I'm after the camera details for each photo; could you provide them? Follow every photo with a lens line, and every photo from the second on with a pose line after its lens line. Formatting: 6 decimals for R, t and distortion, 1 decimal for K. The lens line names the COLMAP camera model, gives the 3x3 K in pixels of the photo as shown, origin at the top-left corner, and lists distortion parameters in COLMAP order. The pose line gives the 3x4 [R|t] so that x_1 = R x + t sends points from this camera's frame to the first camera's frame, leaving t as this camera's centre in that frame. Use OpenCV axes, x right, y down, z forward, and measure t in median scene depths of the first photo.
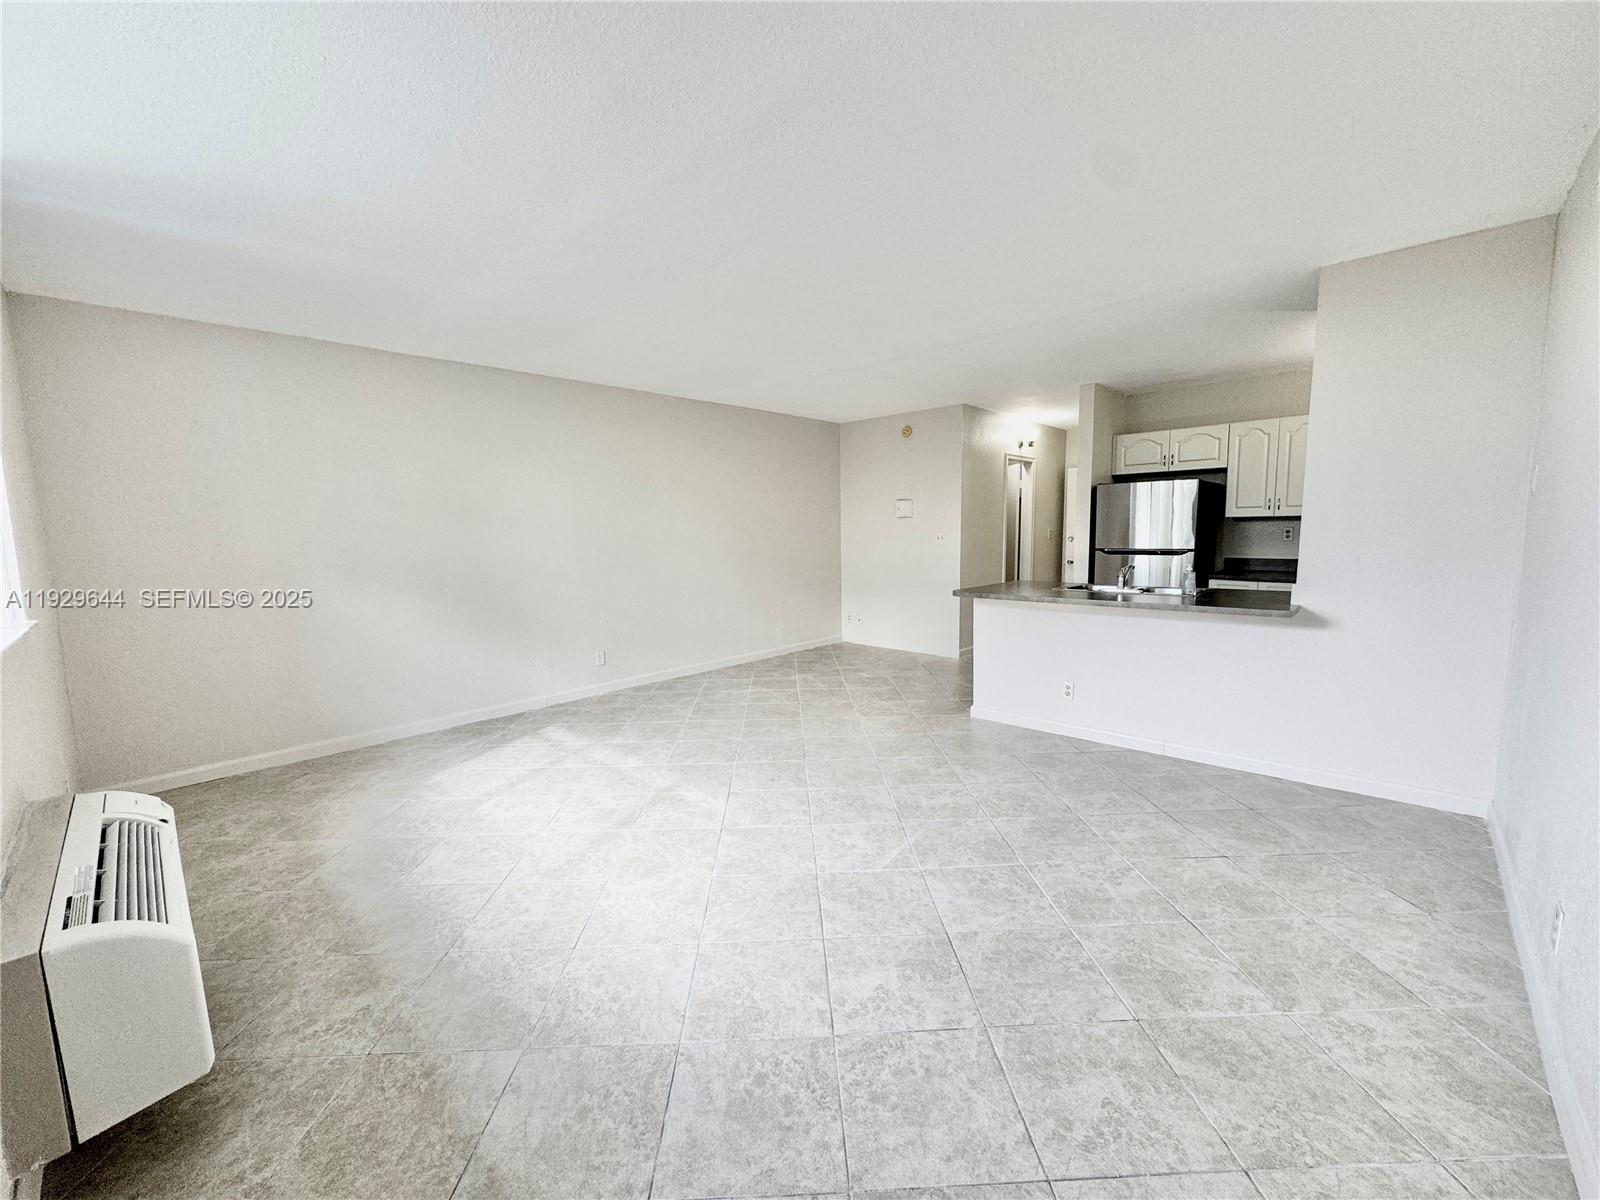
lens RADIAL K [[635.7, 0, 793.7], [0, 635.7, 600.7], [0, 0, 1]] dist [-0.001242, -0.000124]
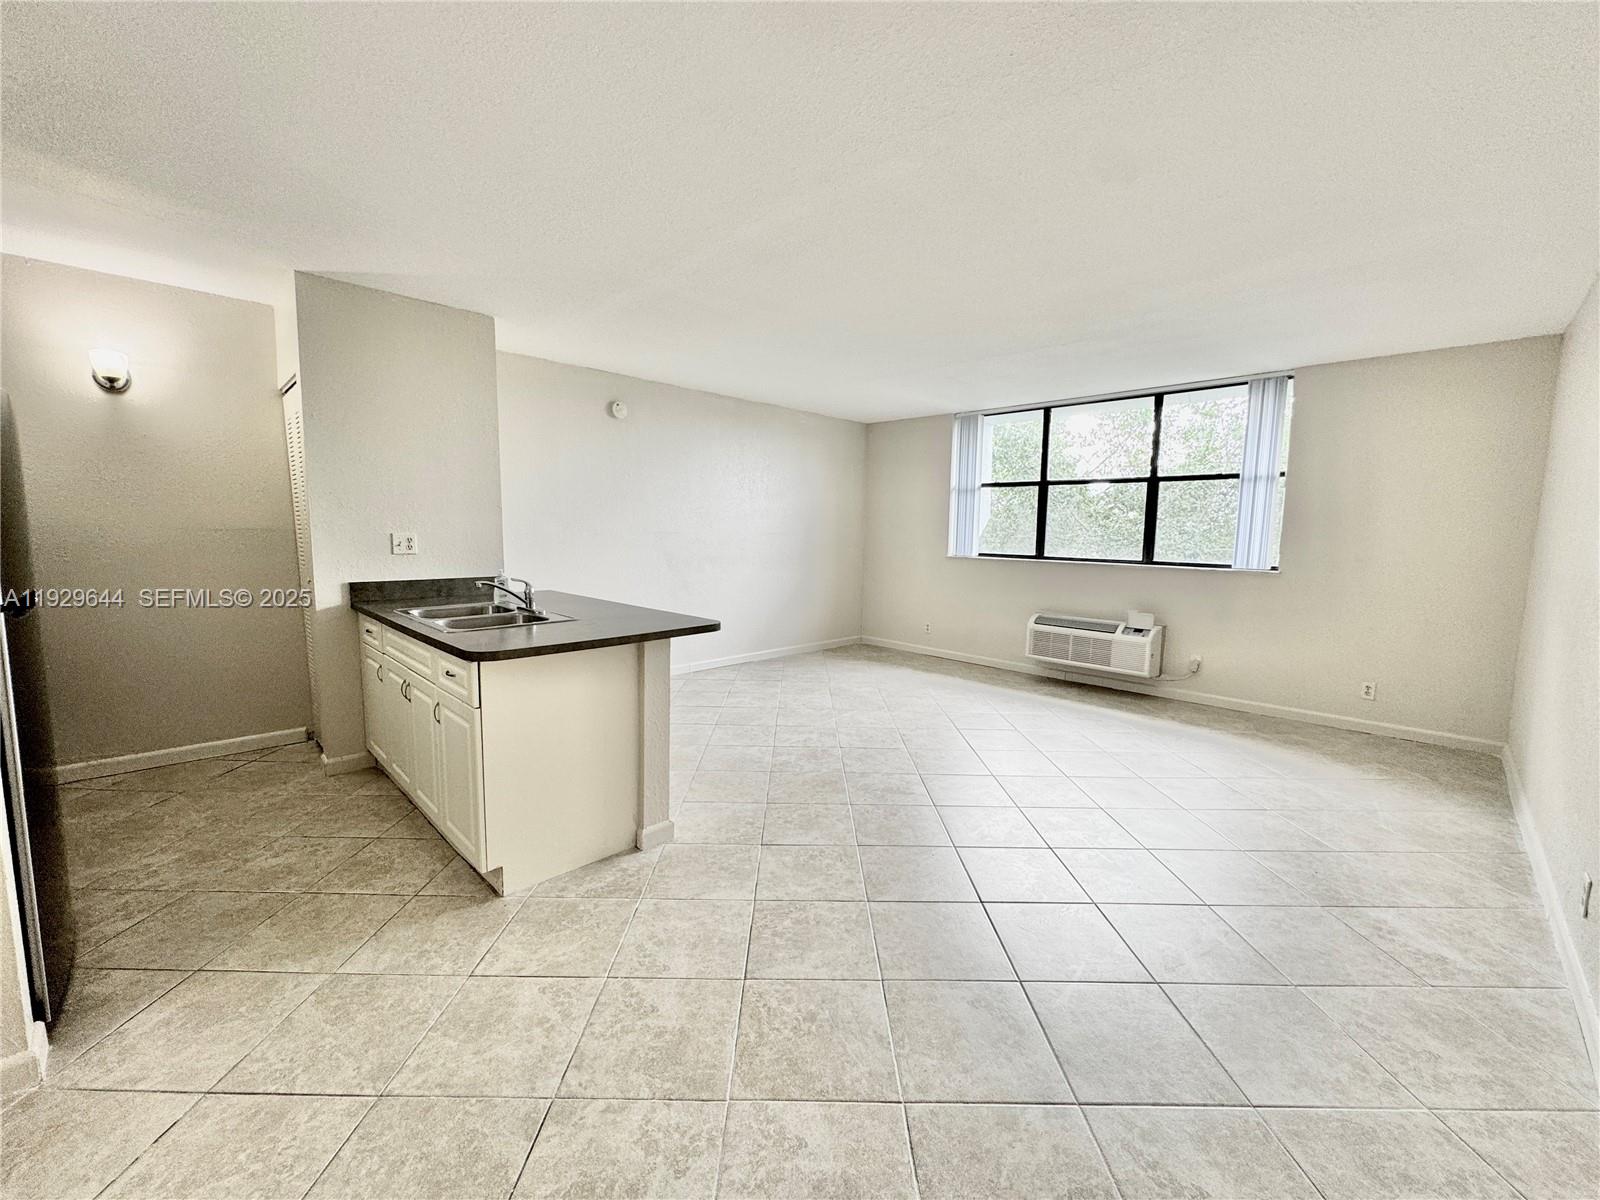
lens RADIAL K [[641.7, 0, 800.0], [0, 641.7, 600.0], [0, 0, 1]] dist [-0.001749, -0.000189]
pose [[-0.999730, 0.002979, 0.023055, 0.175599], [0.008009, 0.975177, 0.221283, -0.218188], [-0.021823, 0.221408, -0.974937, 1.924722]]
